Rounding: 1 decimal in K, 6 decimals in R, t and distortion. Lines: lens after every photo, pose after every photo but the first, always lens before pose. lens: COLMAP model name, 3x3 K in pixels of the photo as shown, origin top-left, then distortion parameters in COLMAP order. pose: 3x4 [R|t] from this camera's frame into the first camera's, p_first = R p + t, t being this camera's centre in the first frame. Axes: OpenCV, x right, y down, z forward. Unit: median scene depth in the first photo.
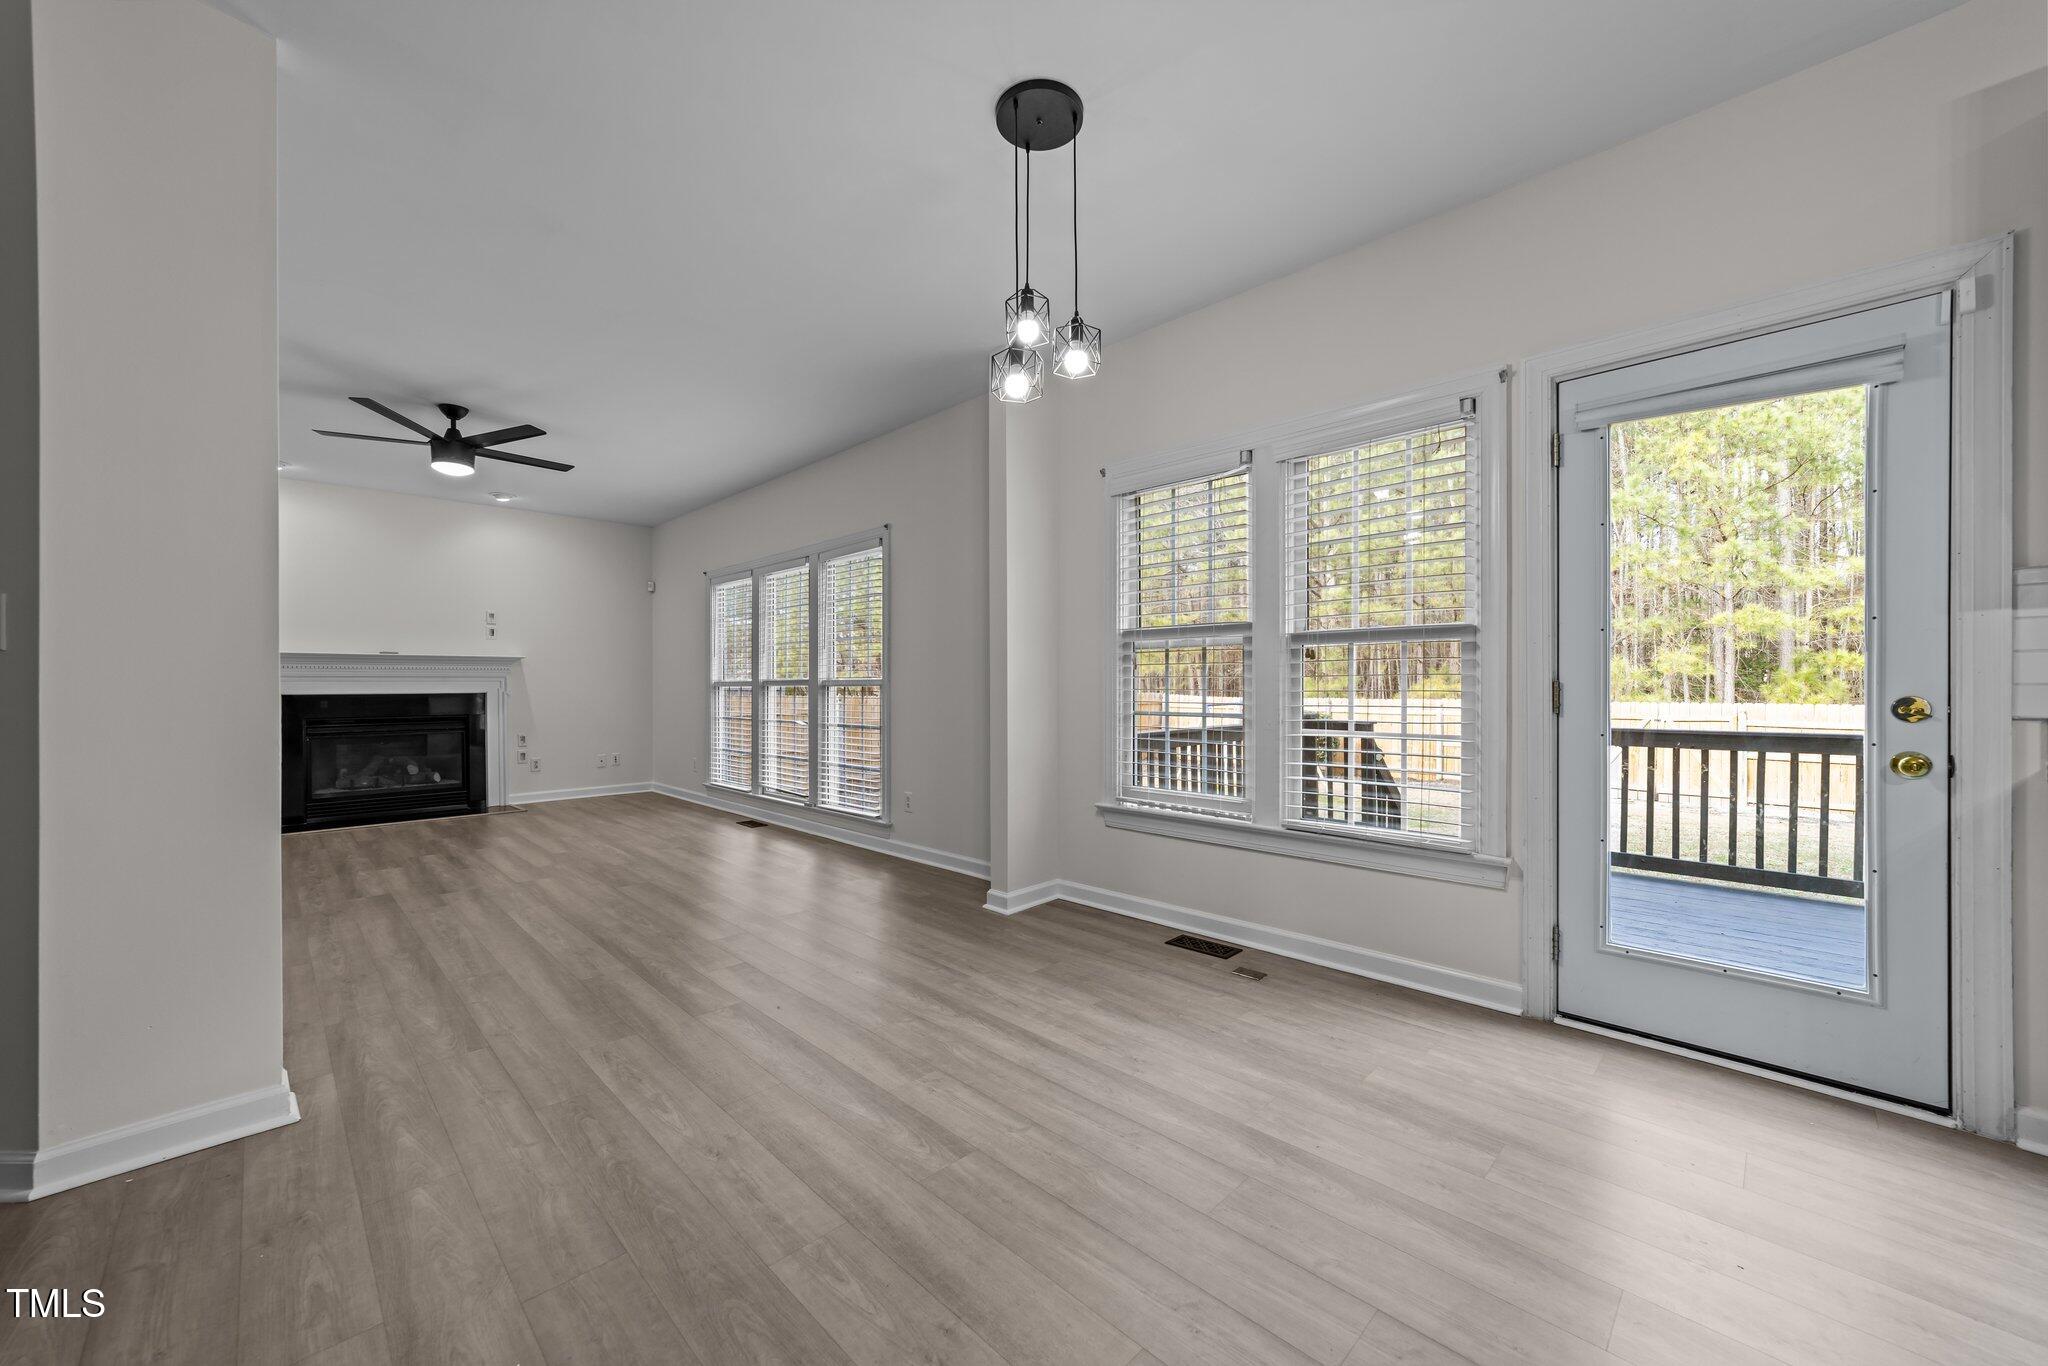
lens RADIAL K [[787.8, 0, 1024.0], [0, 787.8, 683.0], [0, 0, 1]] dist [-0.000514, -0.000053]
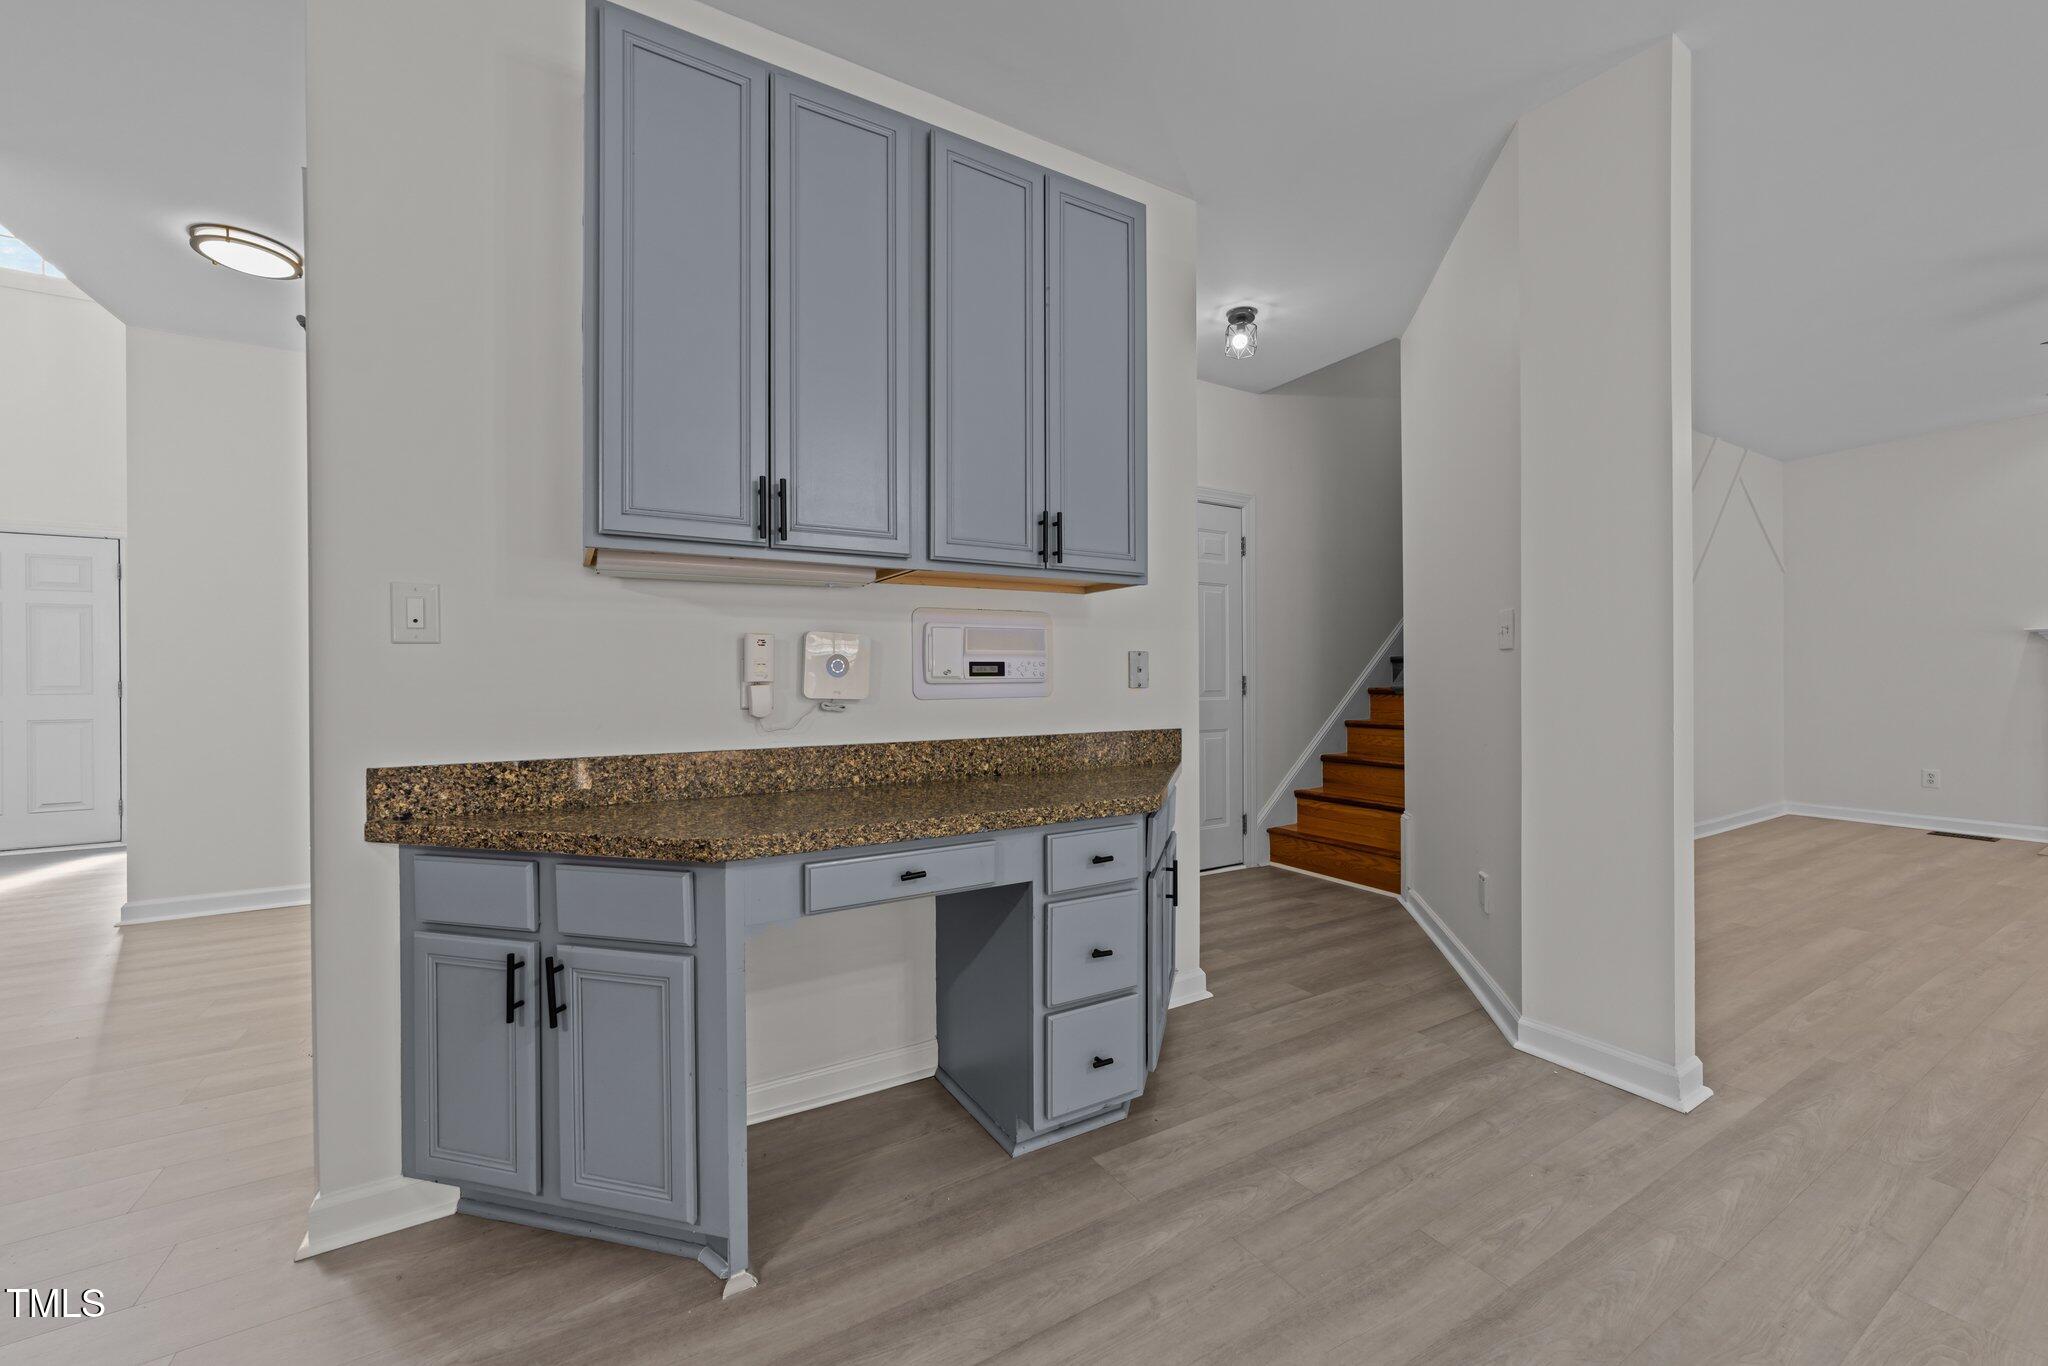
lens RADIAL K [[785.3, 0, 1016.7], [0, 785.3, 671.3], [0, 0, 1]] dist [0.002886, 0.000277]
pose [[-0.240604, 0.002755, -0.970620, 0.108624], [0.005251, 0.999985, 0.001536, -0.002727], [0.970609, -0.004727, -0.240615, 0.190146]]
